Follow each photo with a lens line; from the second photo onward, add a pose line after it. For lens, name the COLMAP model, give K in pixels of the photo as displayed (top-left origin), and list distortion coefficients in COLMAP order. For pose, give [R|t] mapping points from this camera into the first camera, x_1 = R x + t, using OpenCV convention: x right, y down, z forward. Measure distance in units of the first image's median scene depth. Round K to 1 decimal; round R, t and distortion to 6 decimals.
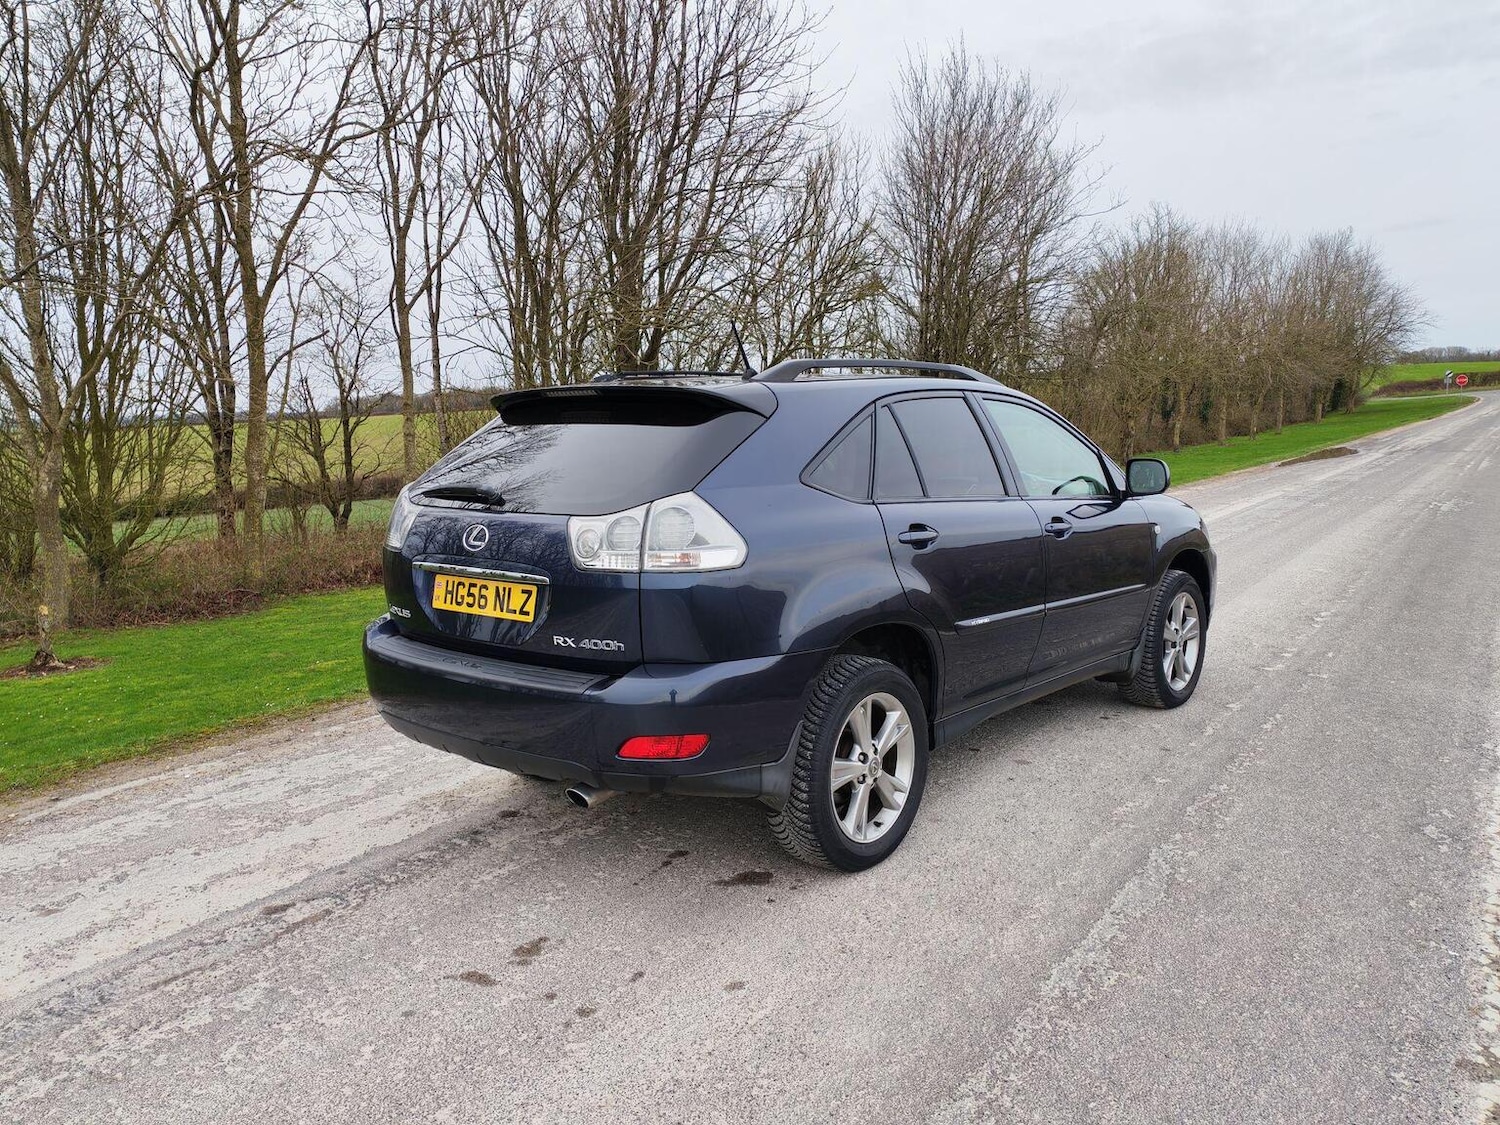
lens RADIAL K [[1106.8, 0, 717.6], [0, 1106.8, 559.9], [0, 0, 1]] dist [0.097396, -0.123726]
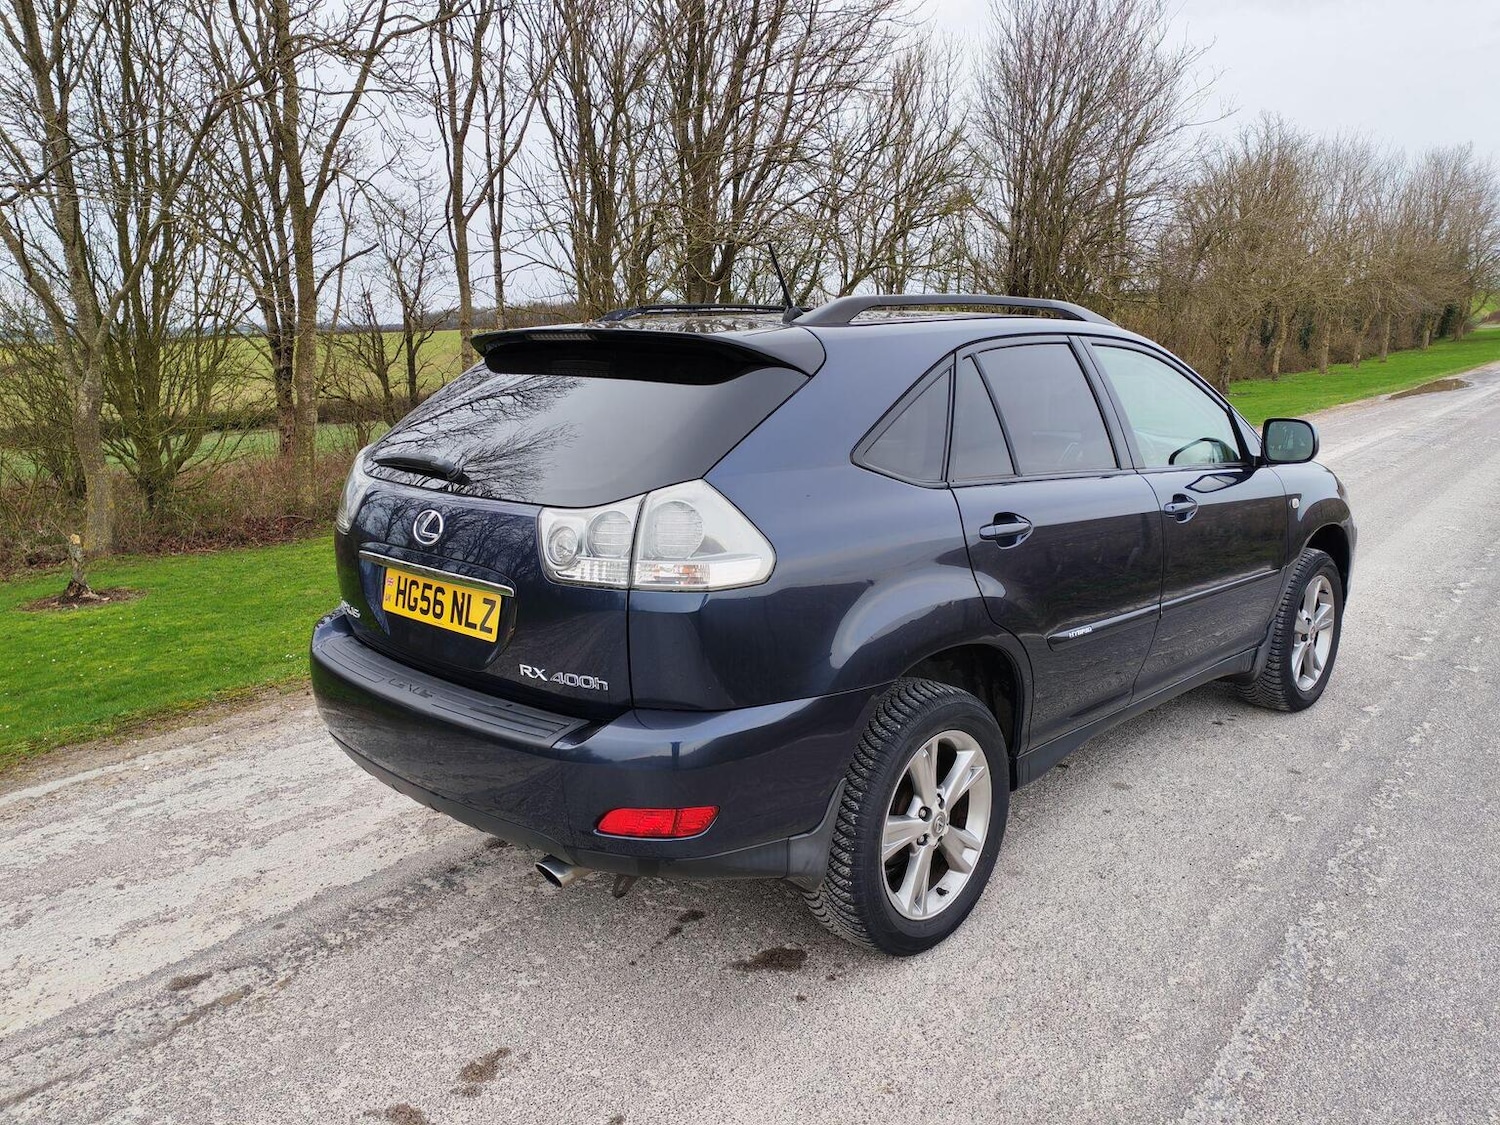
lens RADIAL K [[1116.4, 0, 750.0], [0, 1116.4, 562.5], [0, 0, 1]] dist [0.083771, -0.100123]
pose [[0.999071, 0.021068, -0.037600, 0.026077], [-0.018327, 0.997249, 0.071818, -0.040954], [0.039010, -0.071062, 0.996709, 0.169250]]
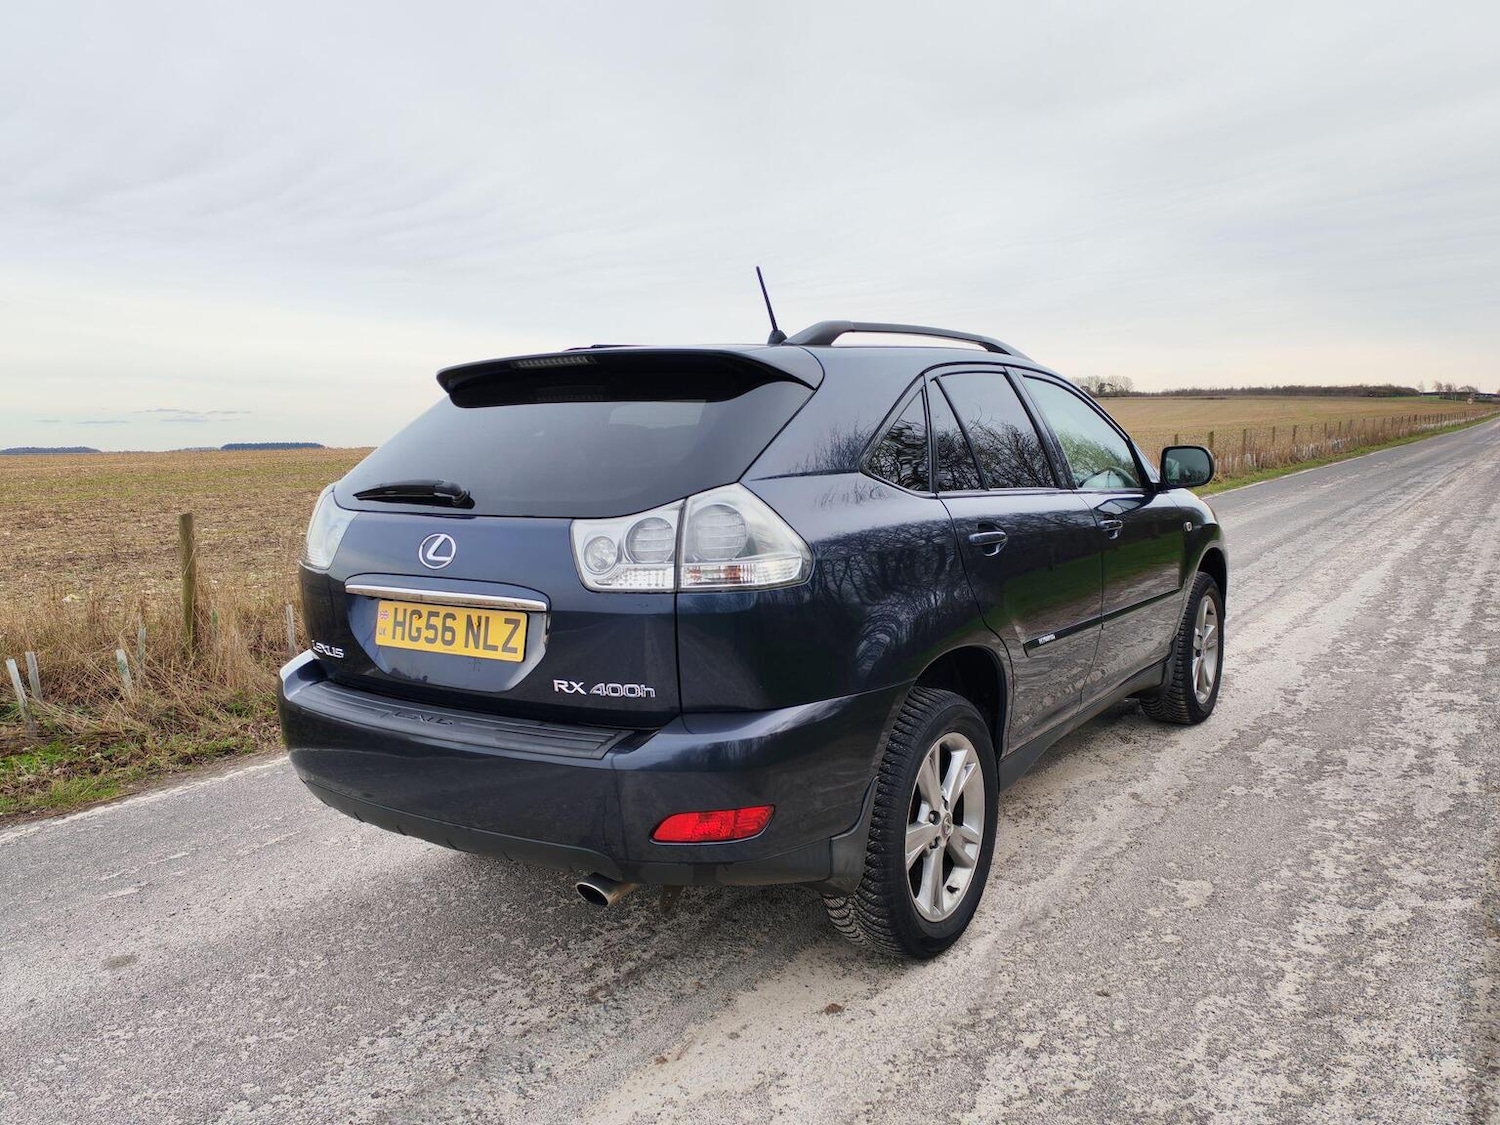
lens RADIAL K [[1116.7, 0, 746.8], [0, 1116.7, 580.3], [0, 0, 1]] dist [0.087331, -0.096470]
pose [[0.993039, -0.025331, 0.115027, -0.072116], [0.024120, 0.999638, 0.011912, -0.003019], [-0.115287, -0.009054, 0.993291, 0.163707]]
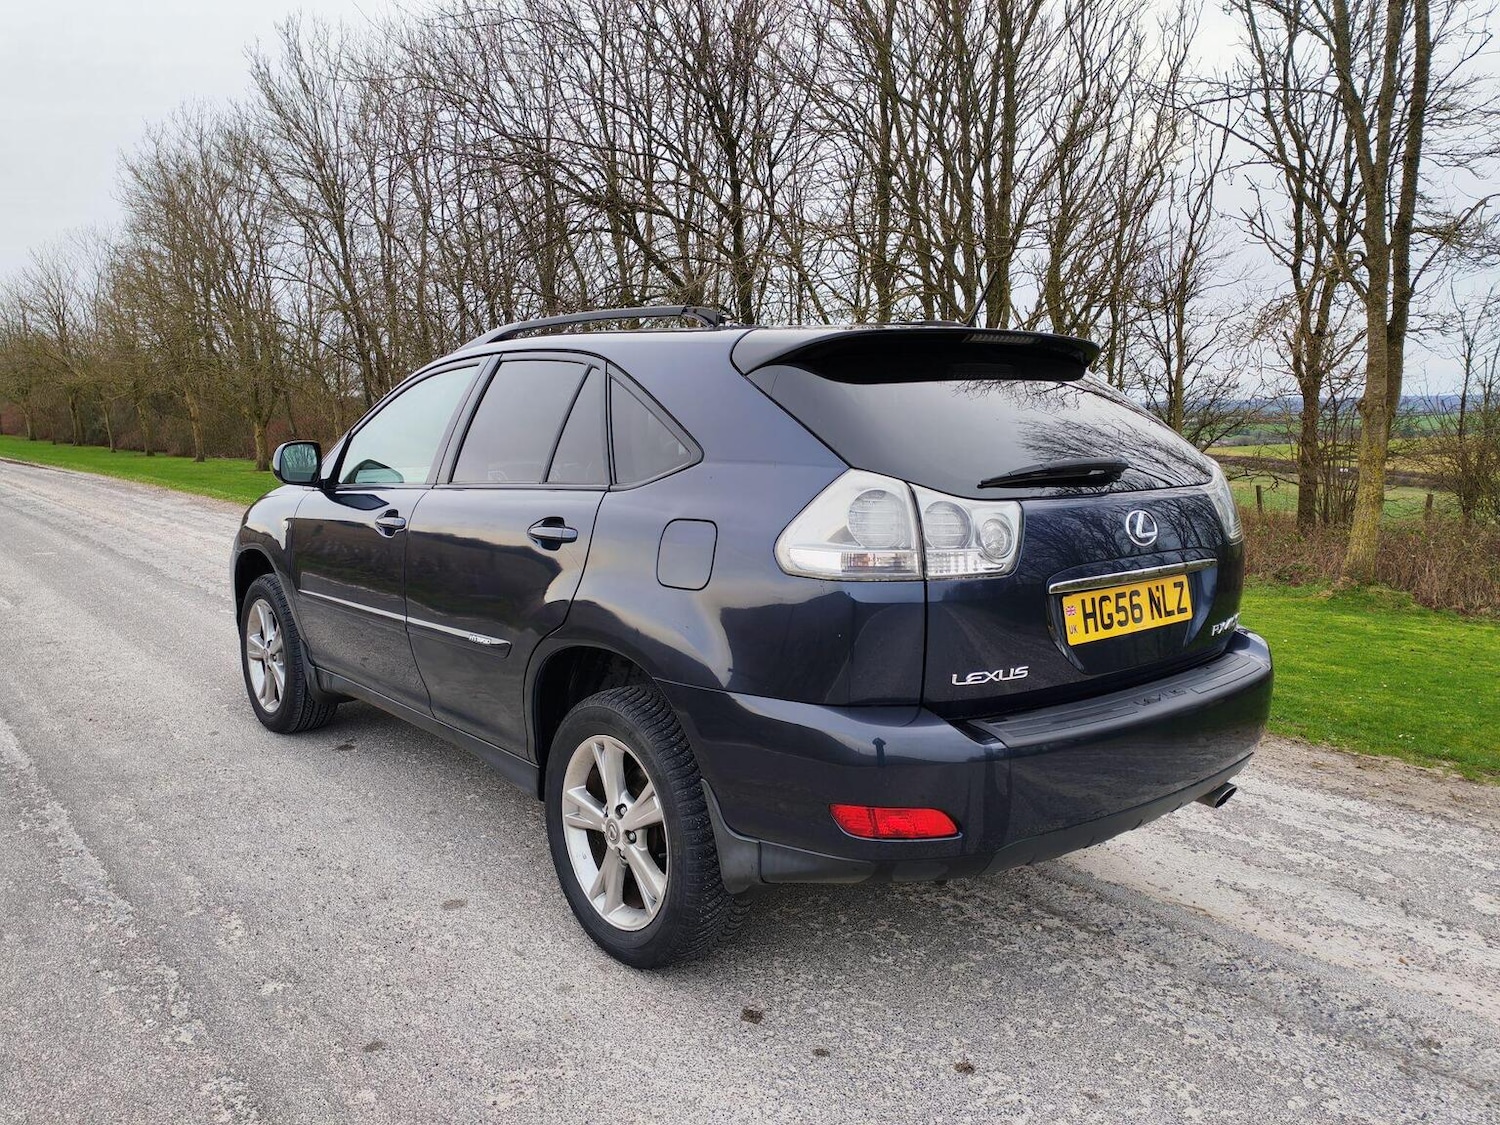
lens RADIAL K [[1118.7, 0, 741.3], [0, 1118.7, 567.5], [0, 0, 1]] dist [0.070695, -0.081562]
pose [[0.154574, -0.119617, 0.980713, -0.732714], [0.109645, 0.988589, 0.103296, -0.073652], [-0.981878, 0.091563, 0.165926, 0.839540]]
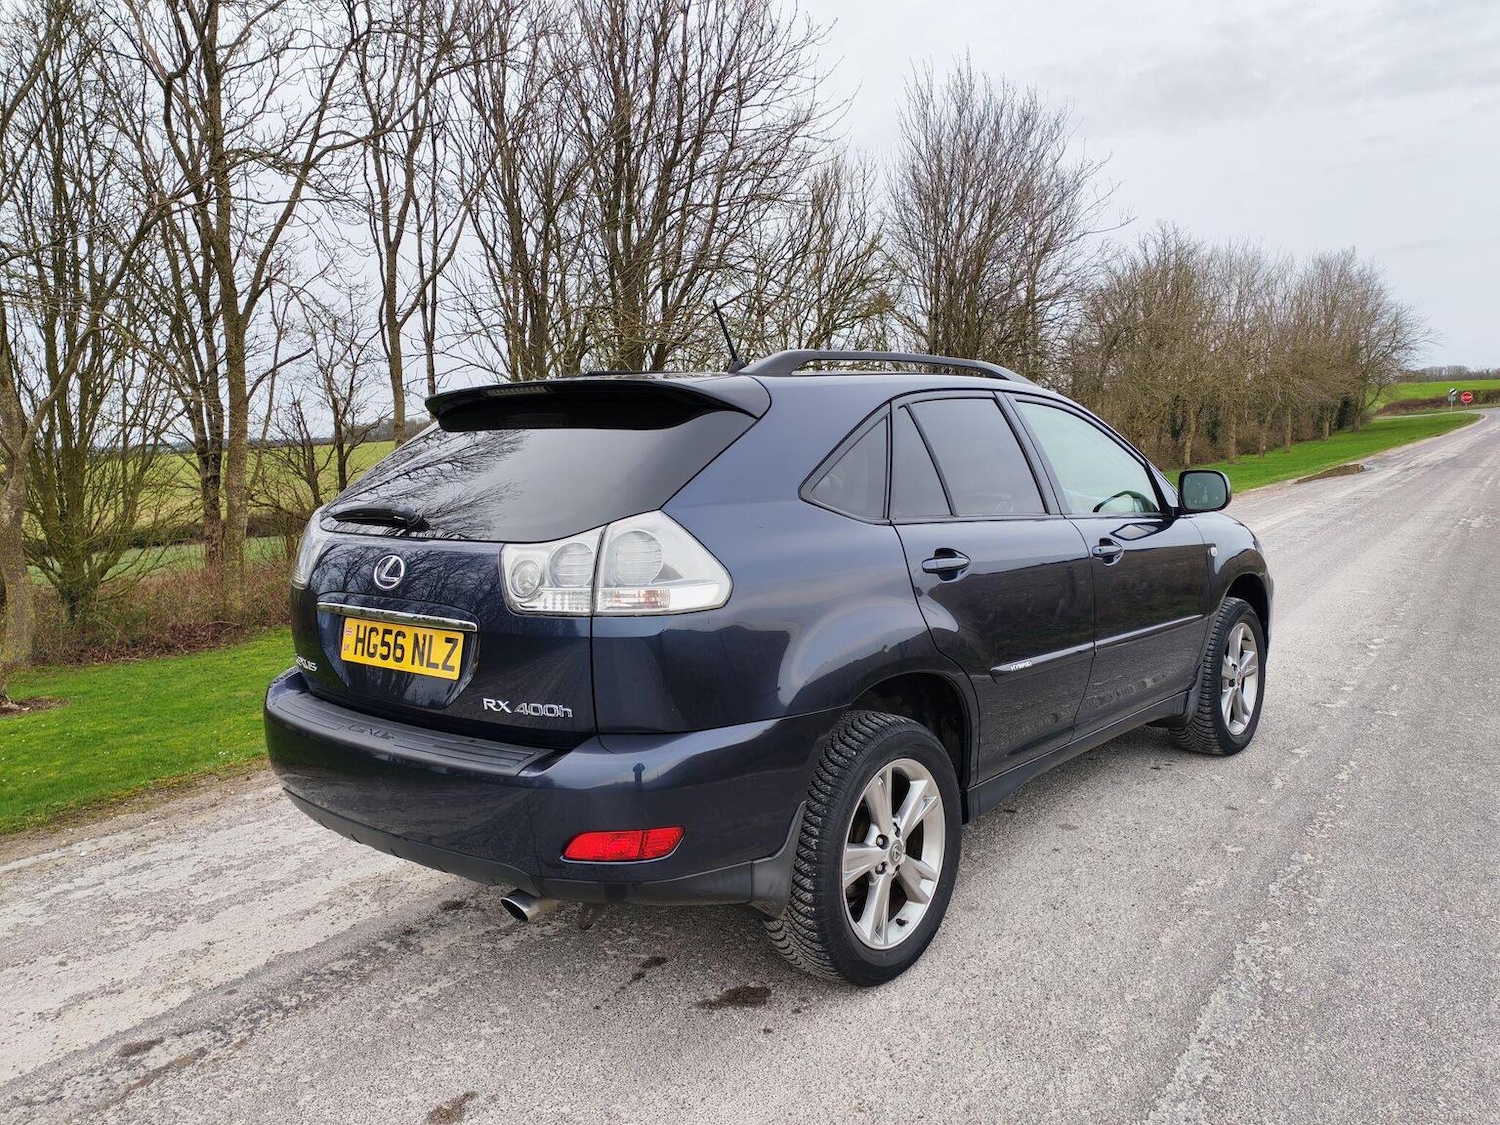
lens RADIAL K [[1115.9, 0, 745.1], [0, 1115.9, 561.6], [0, 0, 1]] dist [0.084134, -0.104790]
pose [[0.999838, -0.009360, 0.015405, 0.016665], [0.009652, 0.999773, -0.019013, -0.007039], [-0.015224, 0.019159, 0.999701, 0.146560]]
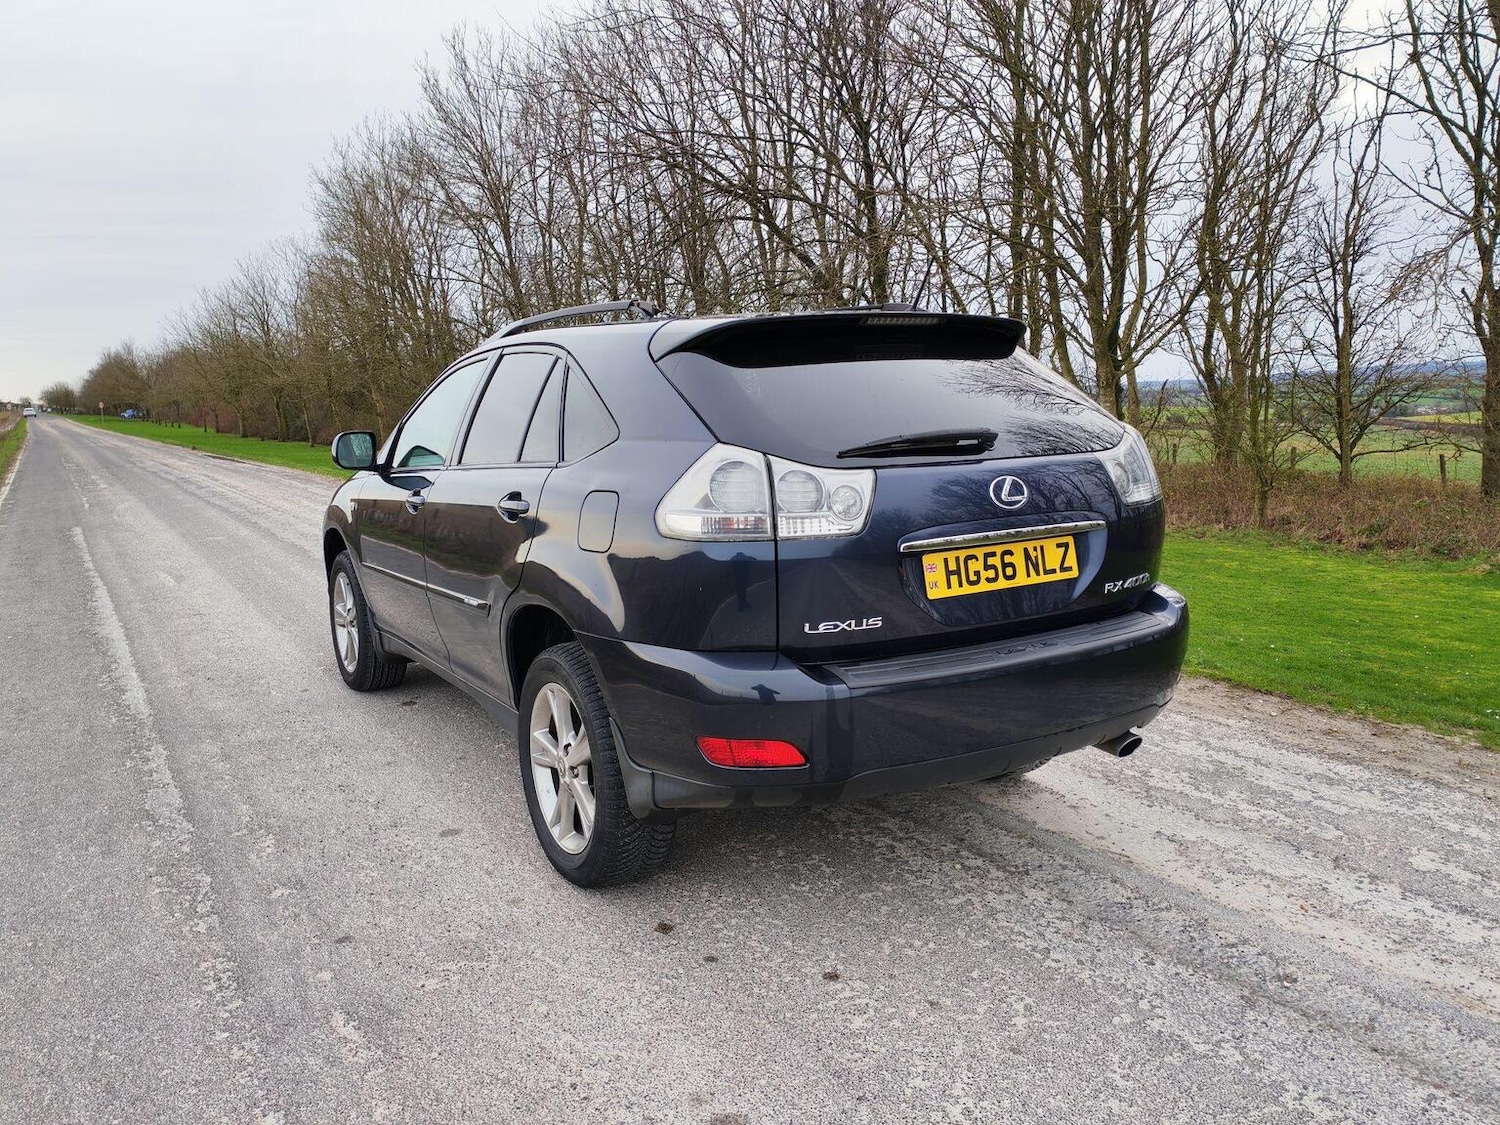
lens RADIAL K [[1116.4, 0, 750.0], [0, 1116.4, 562.5], [0, 0, 1]] dist [0.083771, -0.100123]
pose [[0.293011, -0.131922, 0.946964, -0.767394], [0.132009, 0.986531, 0.096588, -0.053139], [-0.946952, 0.096706, 0.306479, 0.688678]]
